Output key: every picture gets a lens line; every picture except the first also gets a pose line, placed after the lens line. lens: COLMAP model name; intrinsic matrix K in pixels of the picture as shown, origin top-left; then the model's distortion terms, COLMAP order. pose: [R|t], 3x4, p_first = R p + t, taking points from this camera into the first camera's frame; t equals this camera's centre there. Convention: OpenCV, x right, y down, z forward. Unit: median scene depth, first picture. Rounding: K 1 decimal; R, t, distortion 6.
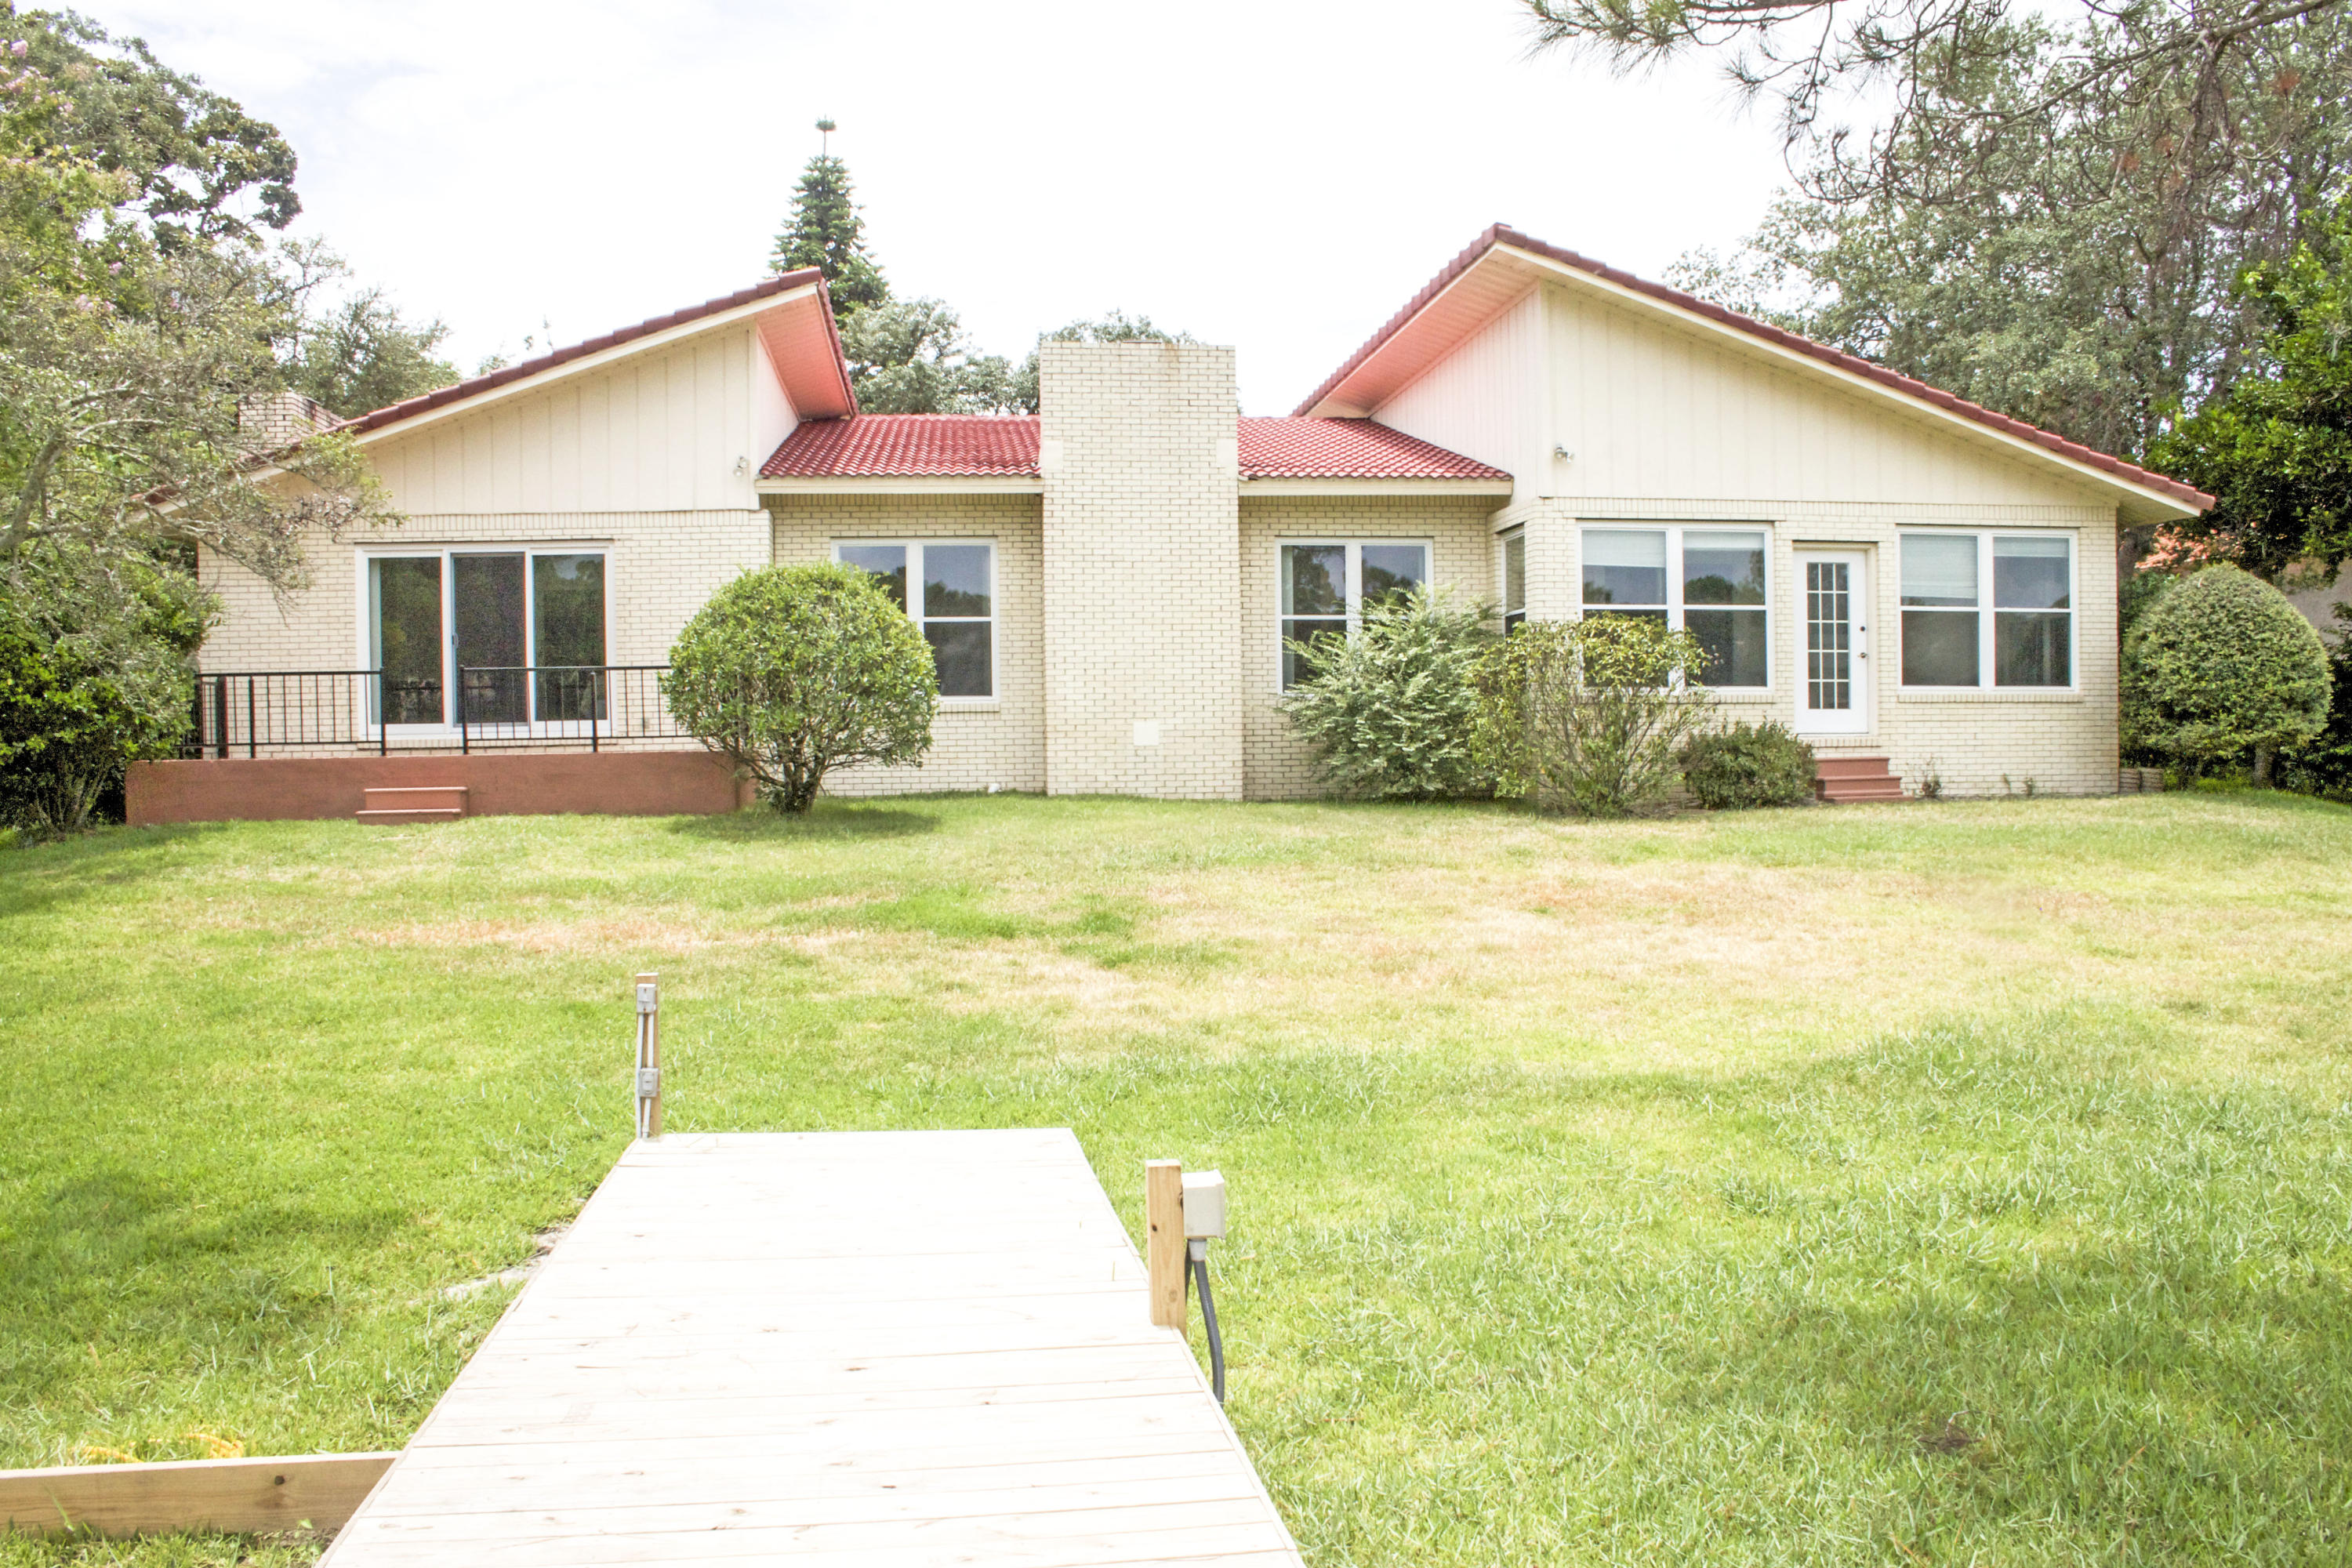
lens RADIAL K [[1975.1, 0, 1190.6], [0, 1975.1, 769.5], [0, 0, 1]] dist [-0.161344, 0.142120]
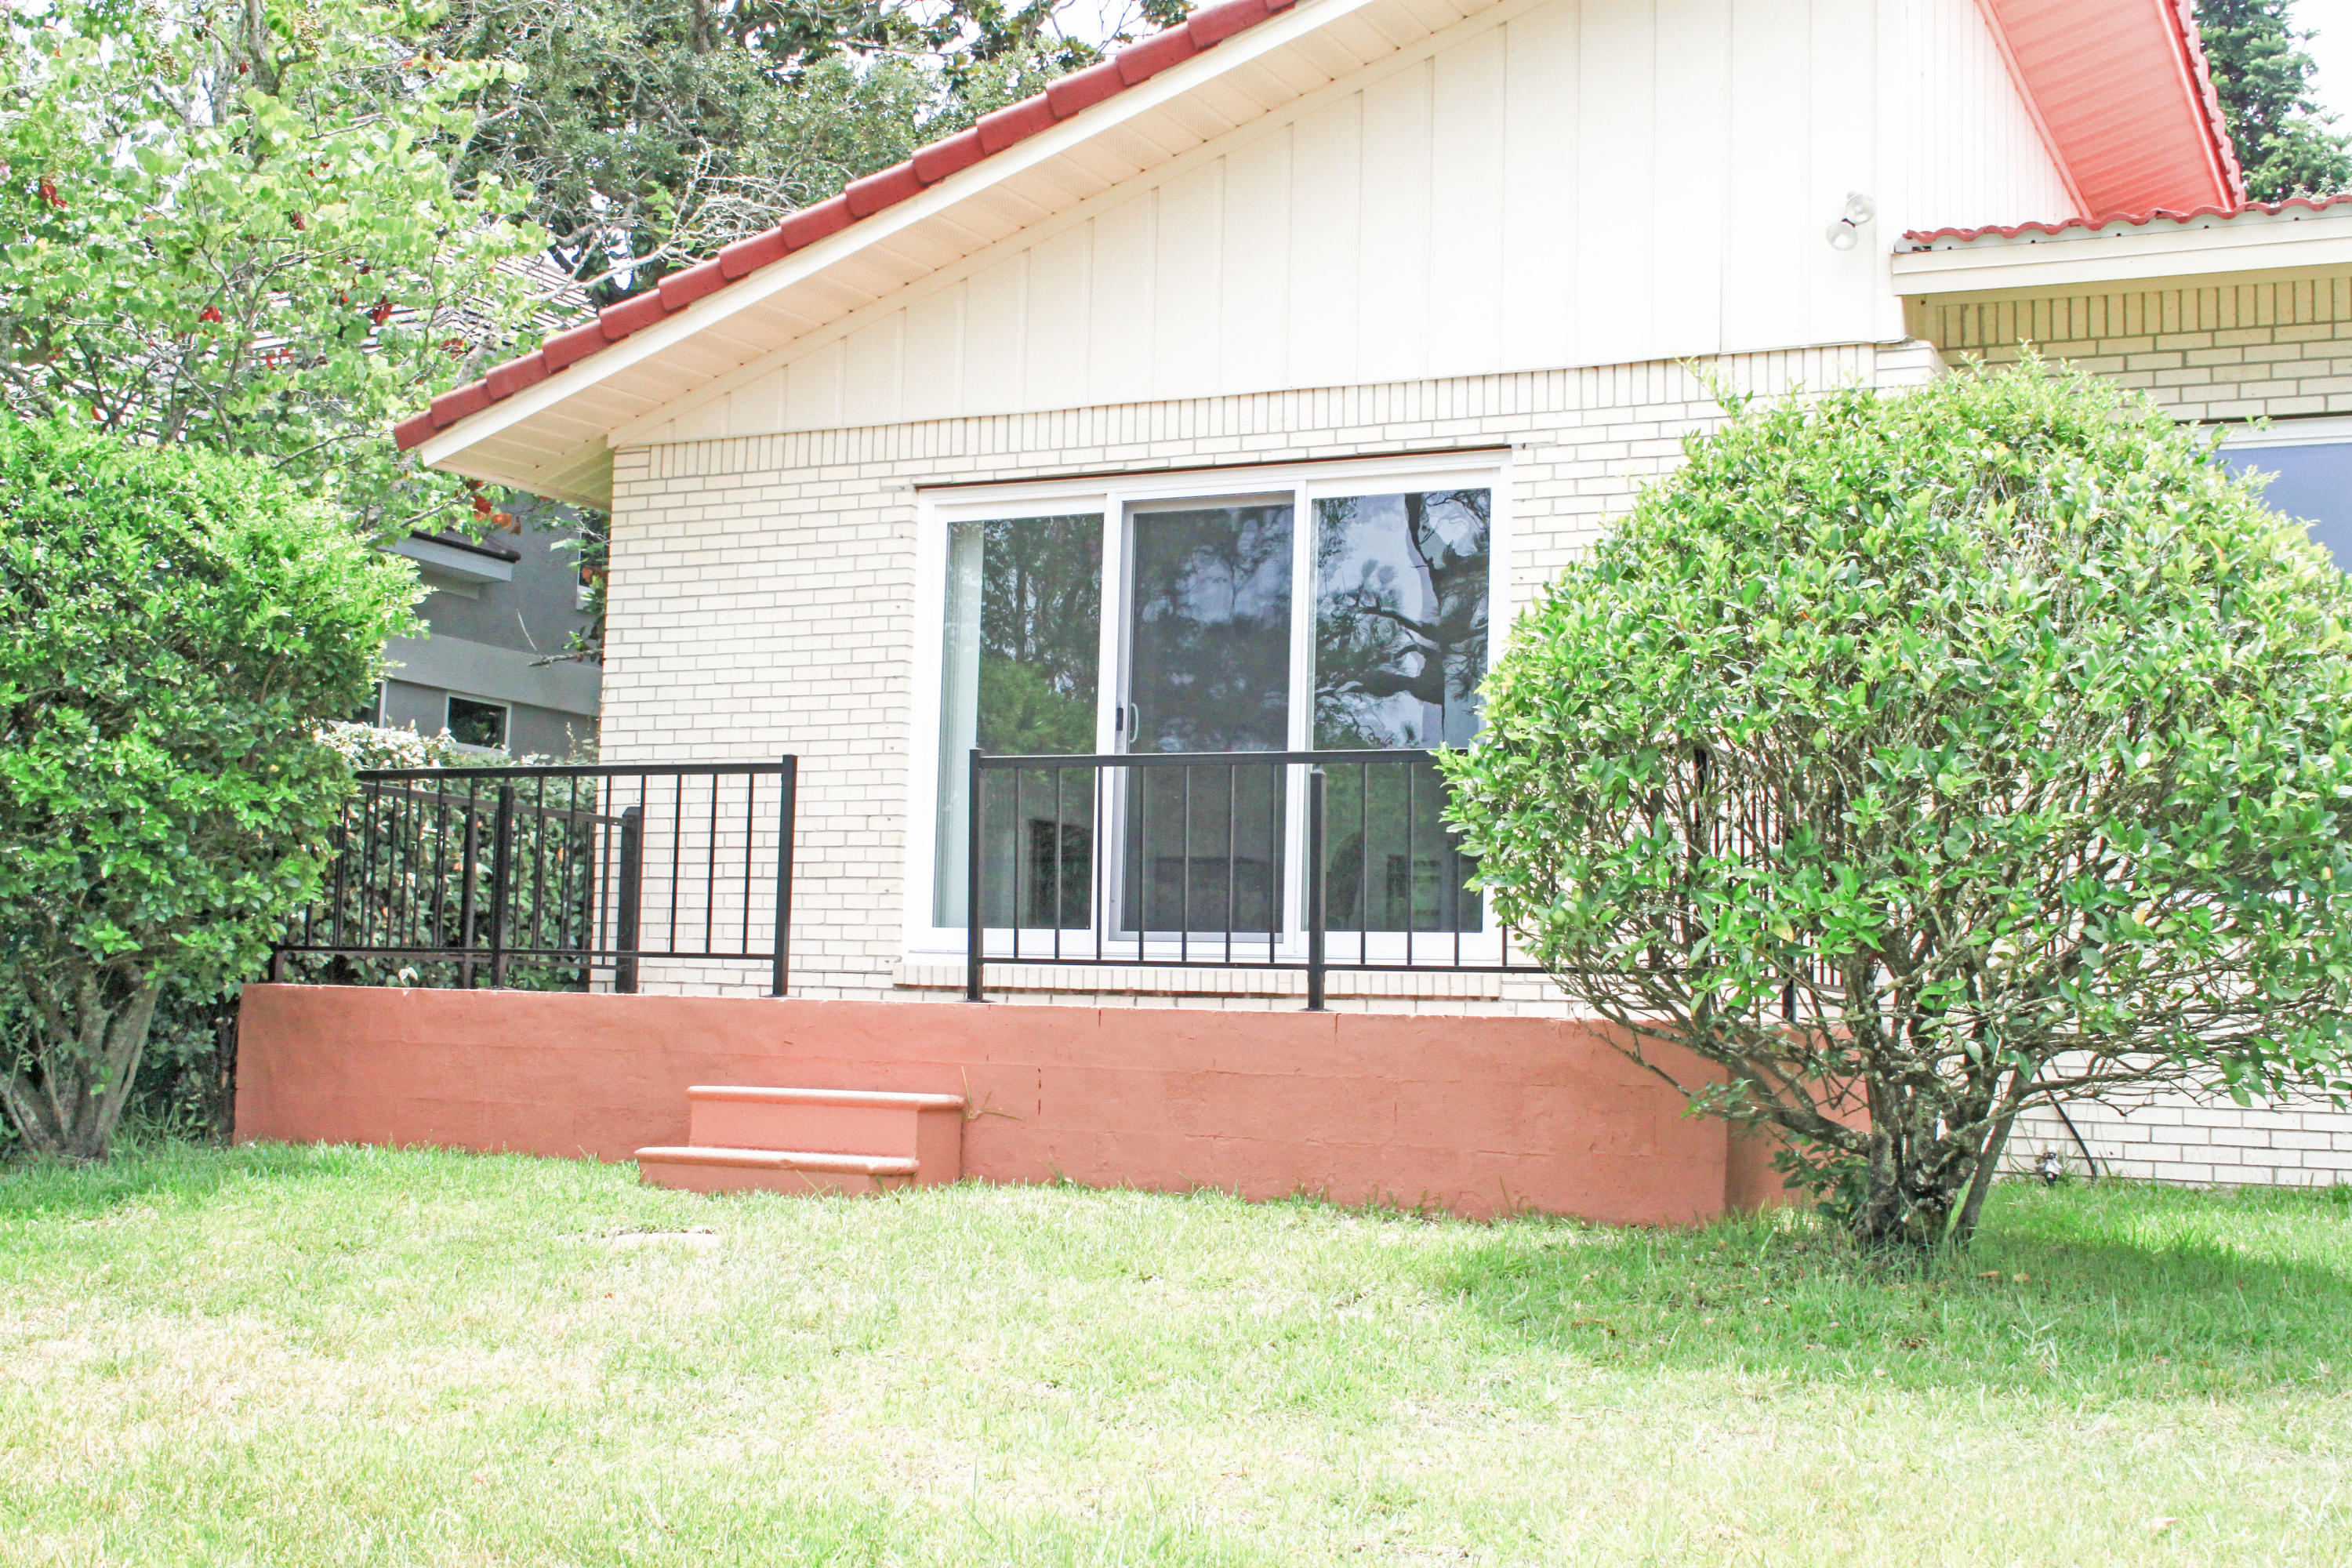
lens RADIAL K [[2737.8, 0, 1168.0], [0, 2737.8, 793.7], [0, 0, 1]] dist [-0.053160, 0.000000]
pose [[0.838055, -0.006536, -0.545546, -0.067786], [-0.046147, 0.995496, -0.082817, -0.005456], [0.543630, 0.094580, 0.833979, 0.547919]]
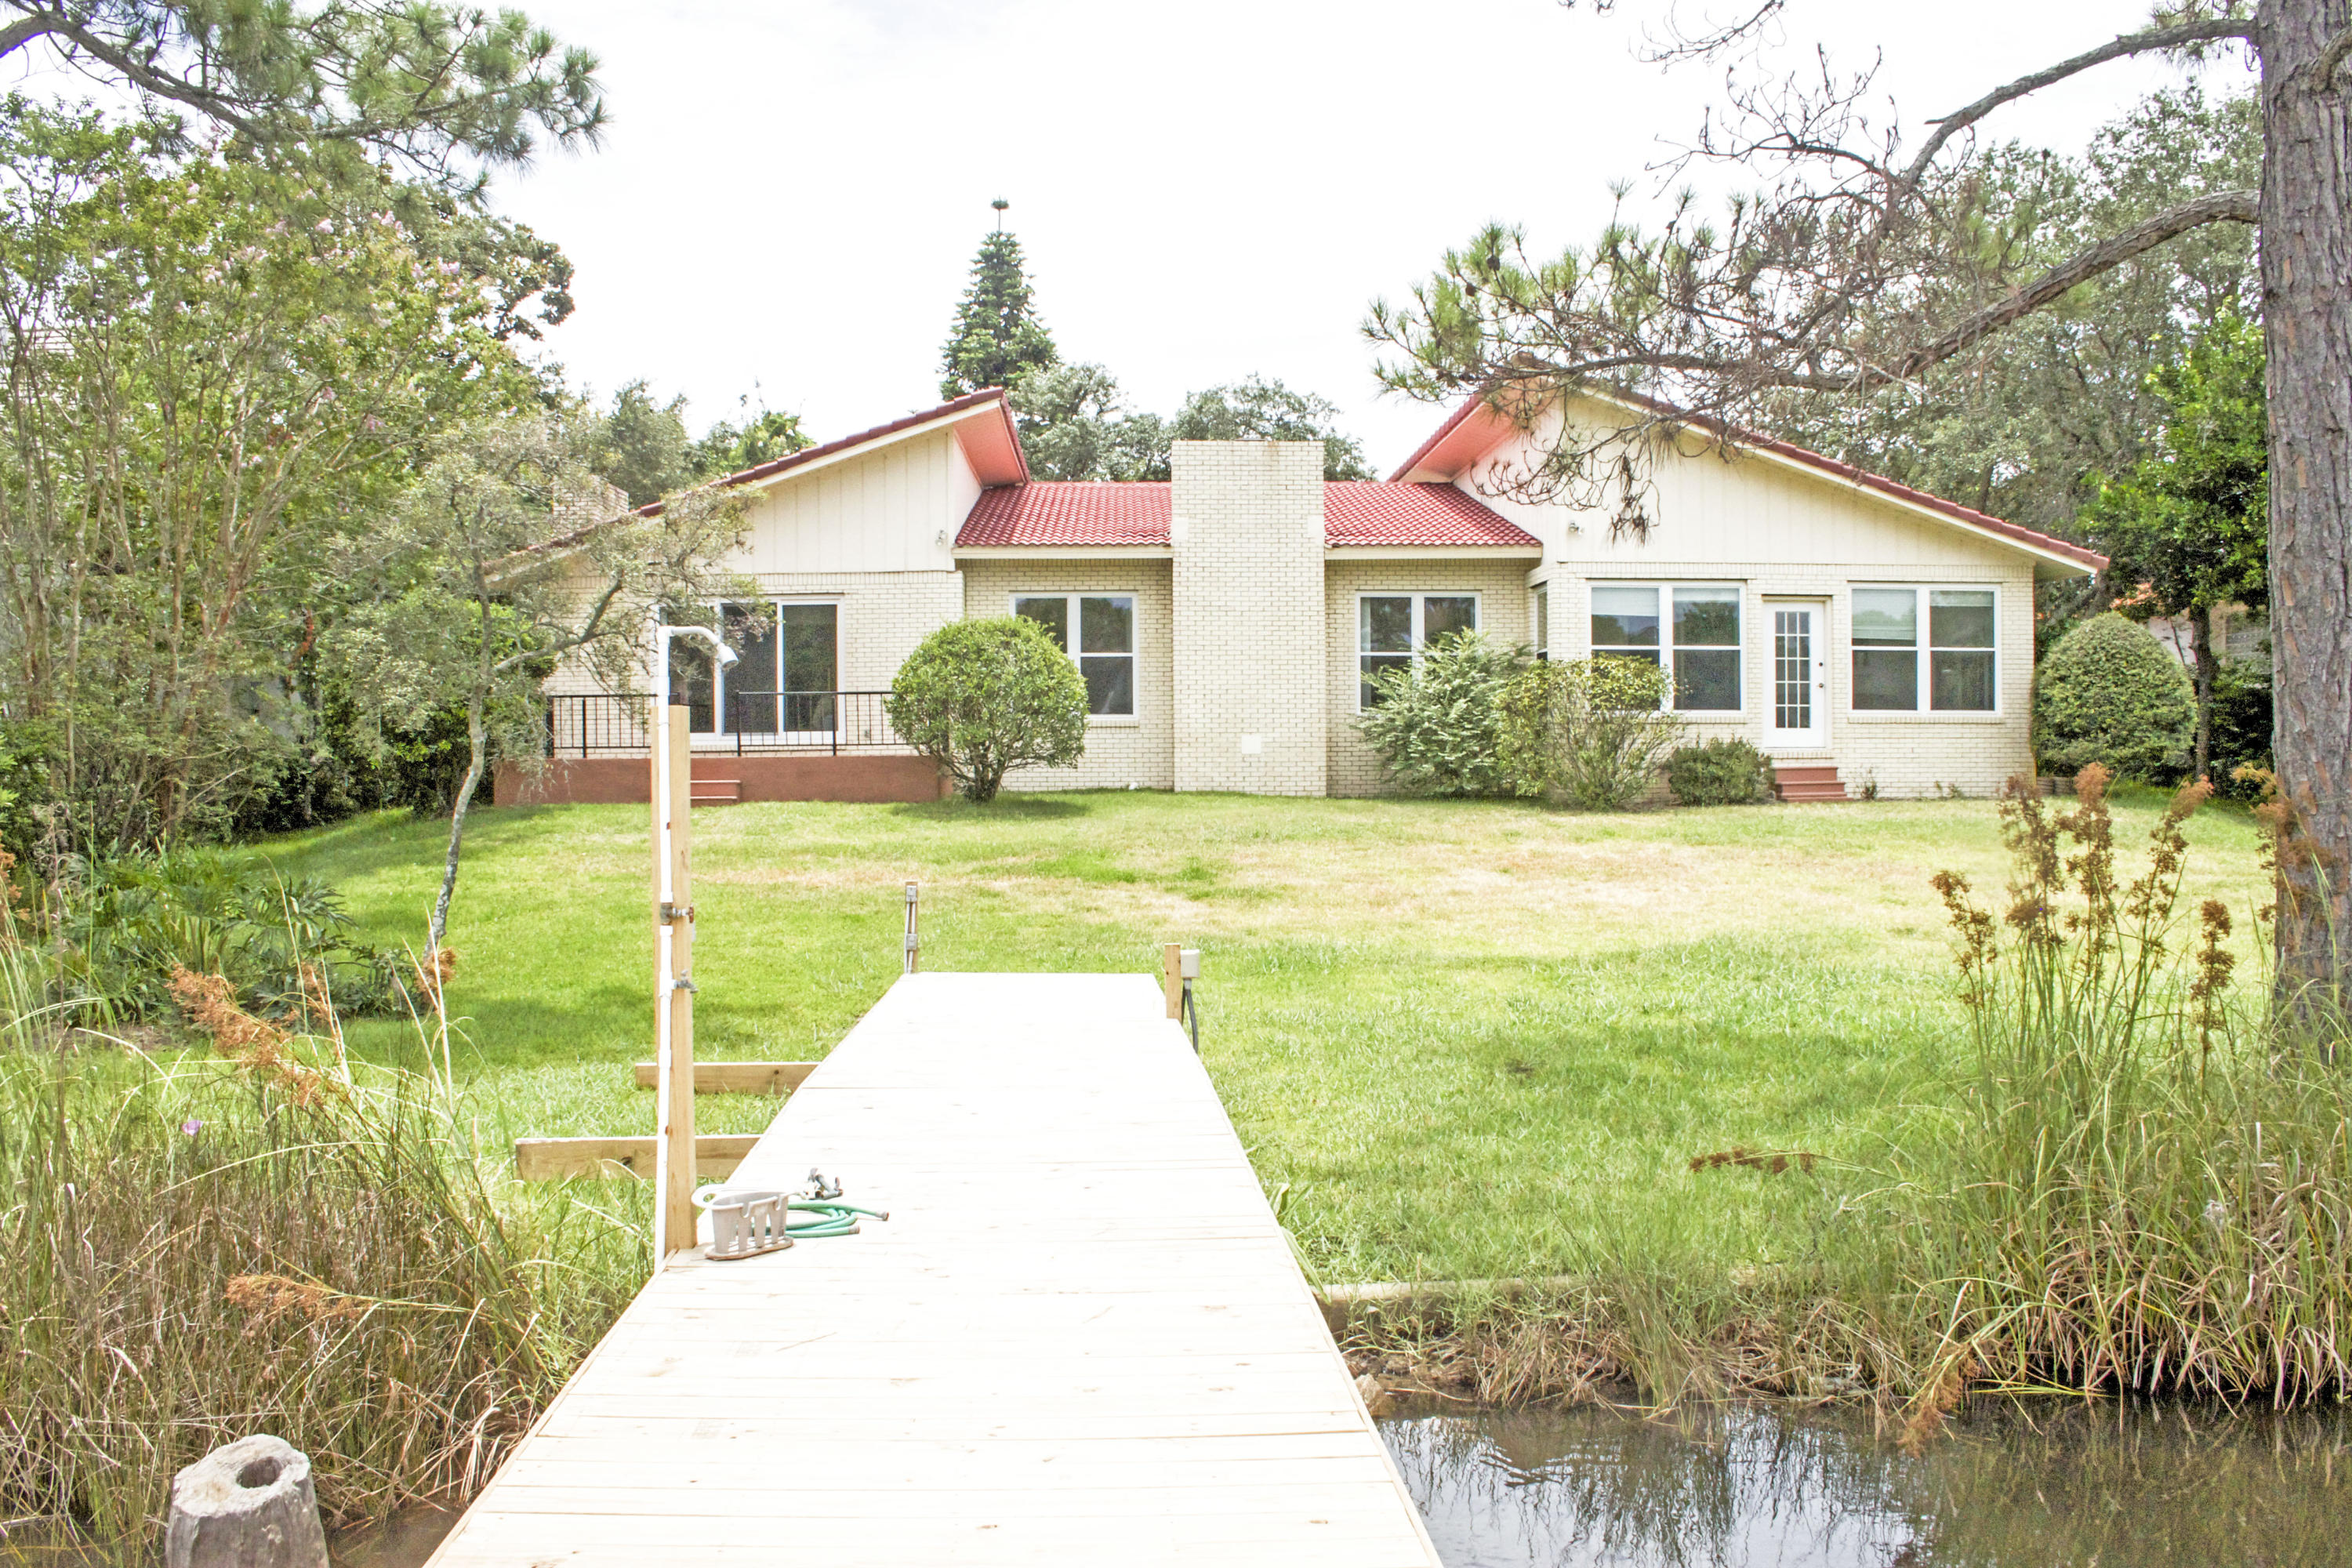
lens RADIAL K [[1975.1, 0, 1191.5], [0, 1975.1, 751.7], [0, 0, 1]] dist [-0.161344, 0.142120]
pose [[0.996520, 0.006821, -0.083076, 0.048341], [-0.007975, 0.999876, -0.013568, 0.004586], [0.082973, 0.014184, 0.996451, -0.304221]]
